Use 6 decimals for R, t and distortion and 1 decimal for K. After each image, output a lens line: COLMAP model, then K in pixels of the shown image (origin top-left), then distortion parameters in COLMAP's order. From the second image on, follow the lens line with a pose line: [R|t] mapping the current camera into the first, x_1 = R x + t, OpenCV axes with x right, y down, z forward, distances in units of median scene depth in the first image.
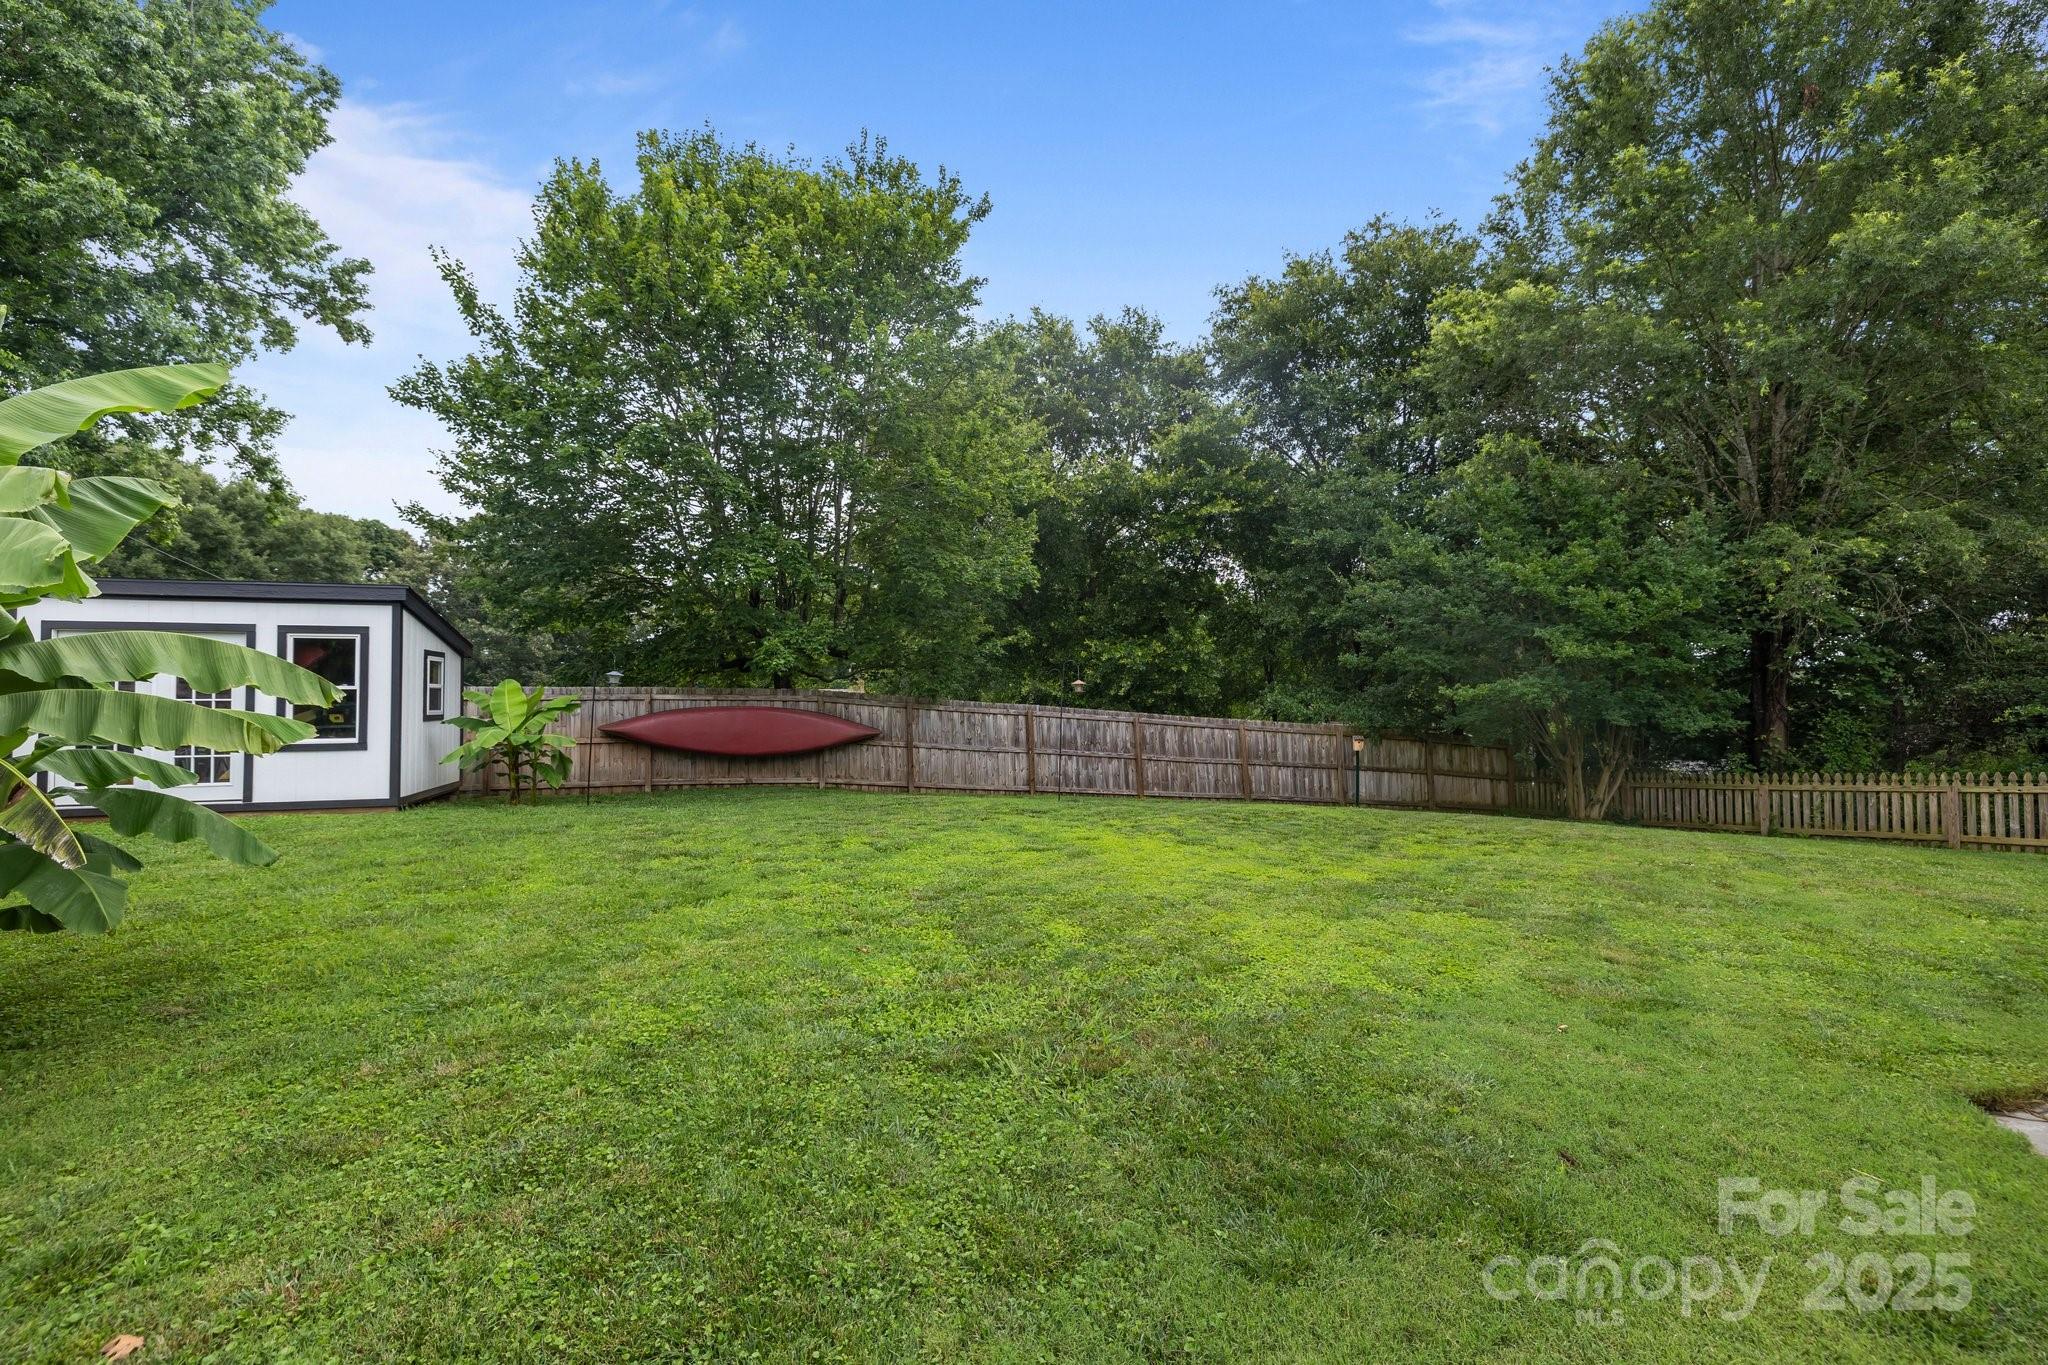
lens RADIAL K [[883.1, 0, 1022.3], [0, 883.1, 695.5], [0, 0, 1]] dist [0.000927, -0.001112]
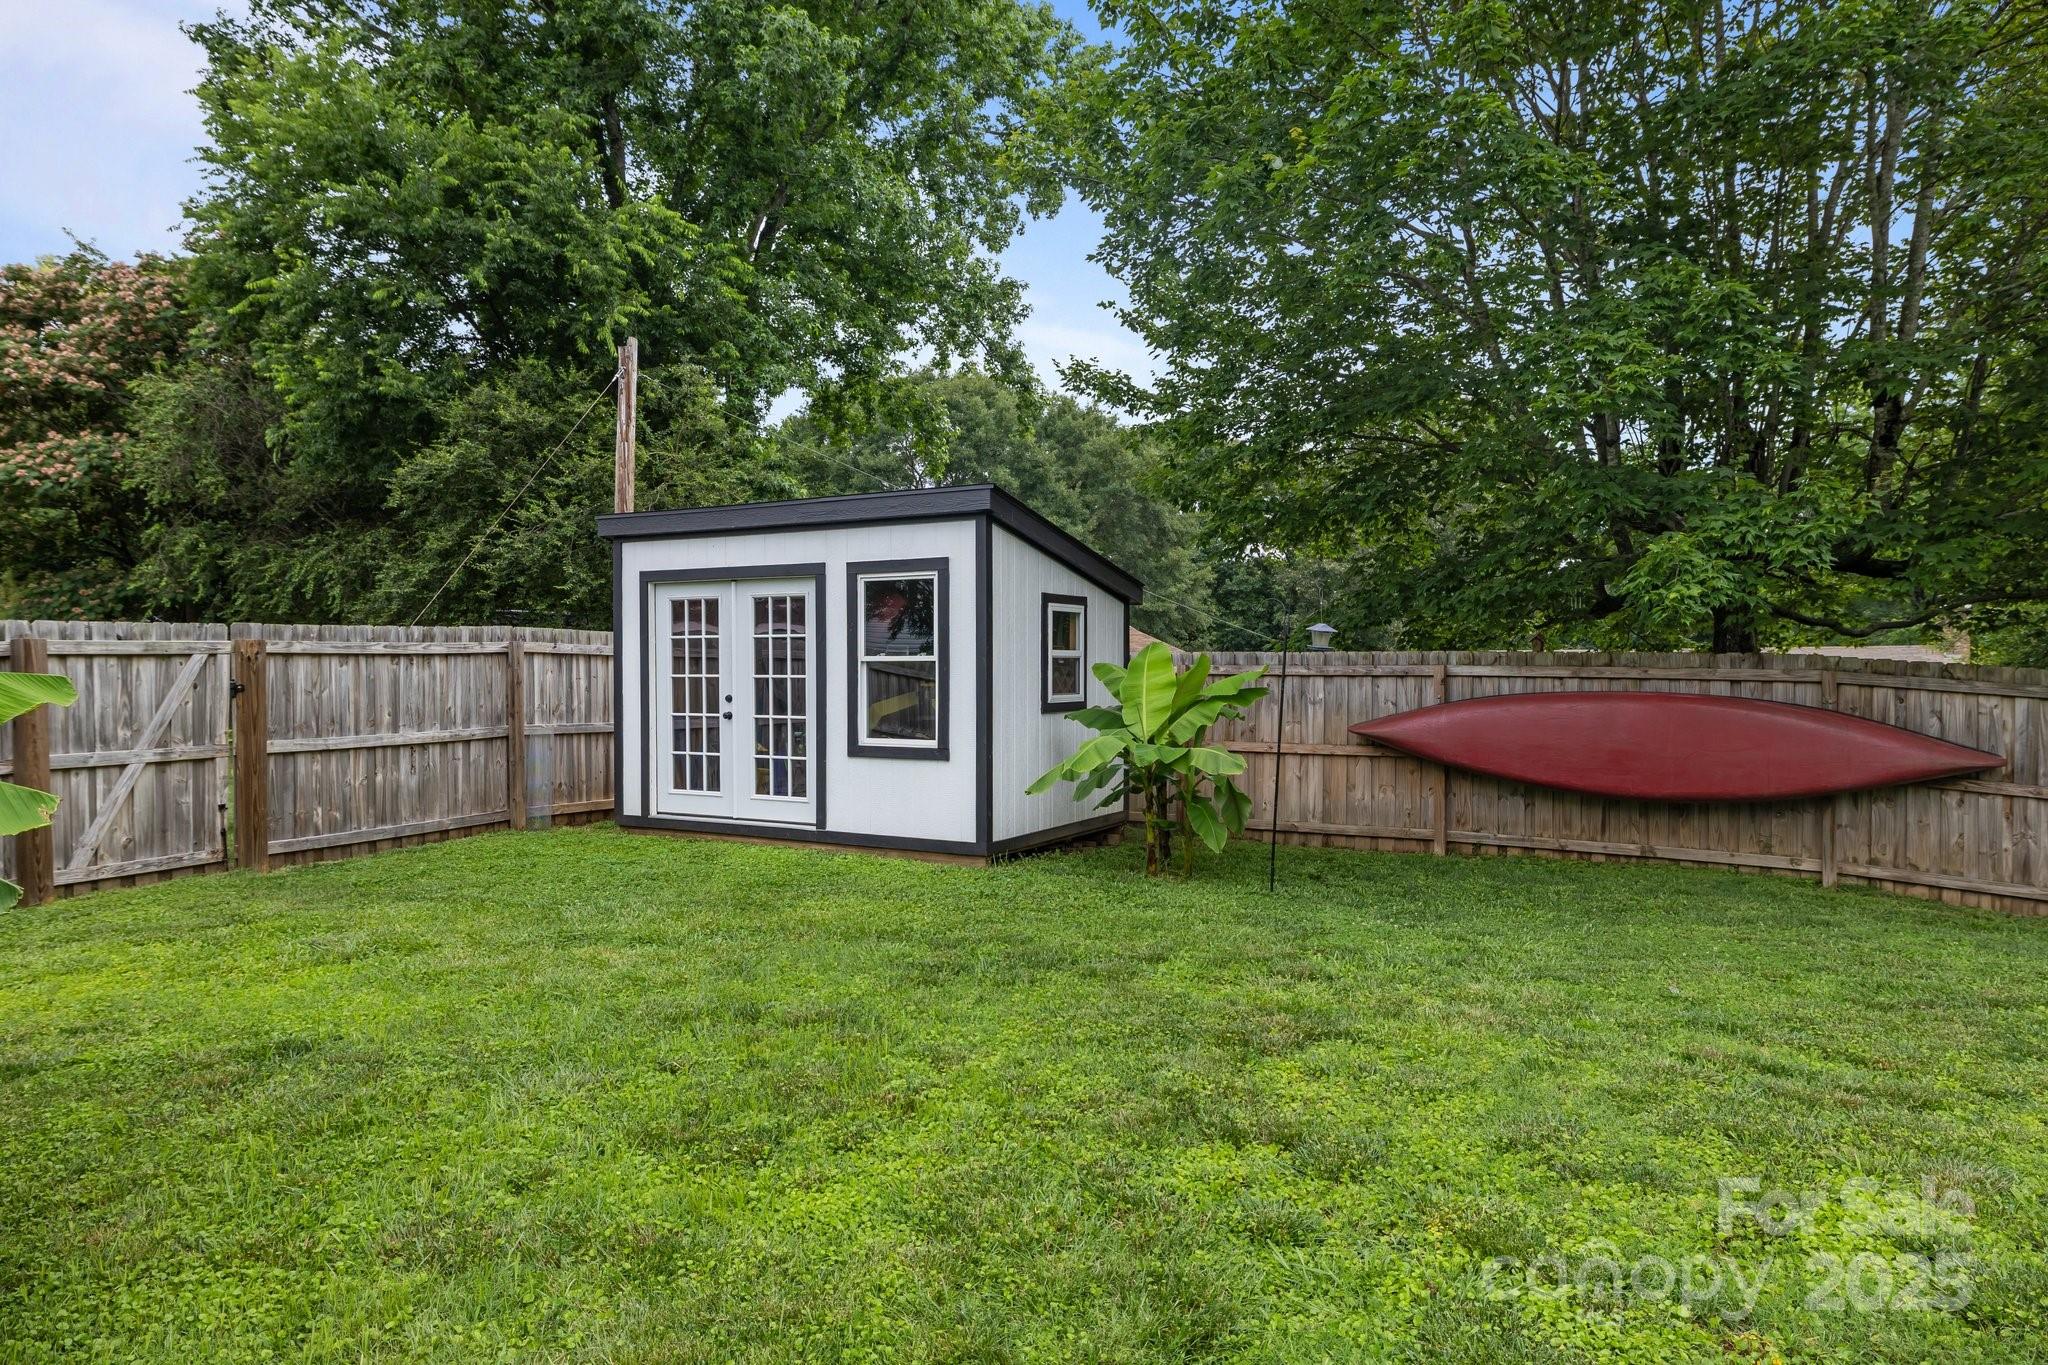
lens RADIAL K [[1265.8, 0, 1021.2], [0, 1265.8, 686.5], [0, 0, 1]] dist [-0.006823, 0.001230]
pose [[0.678776, 0.018465, -0.734114, -0.048745], [0.001477, 0.999647, 0.026510, -0.008898], [0.734344, -0.019079, 0.678509, 0.321220]]
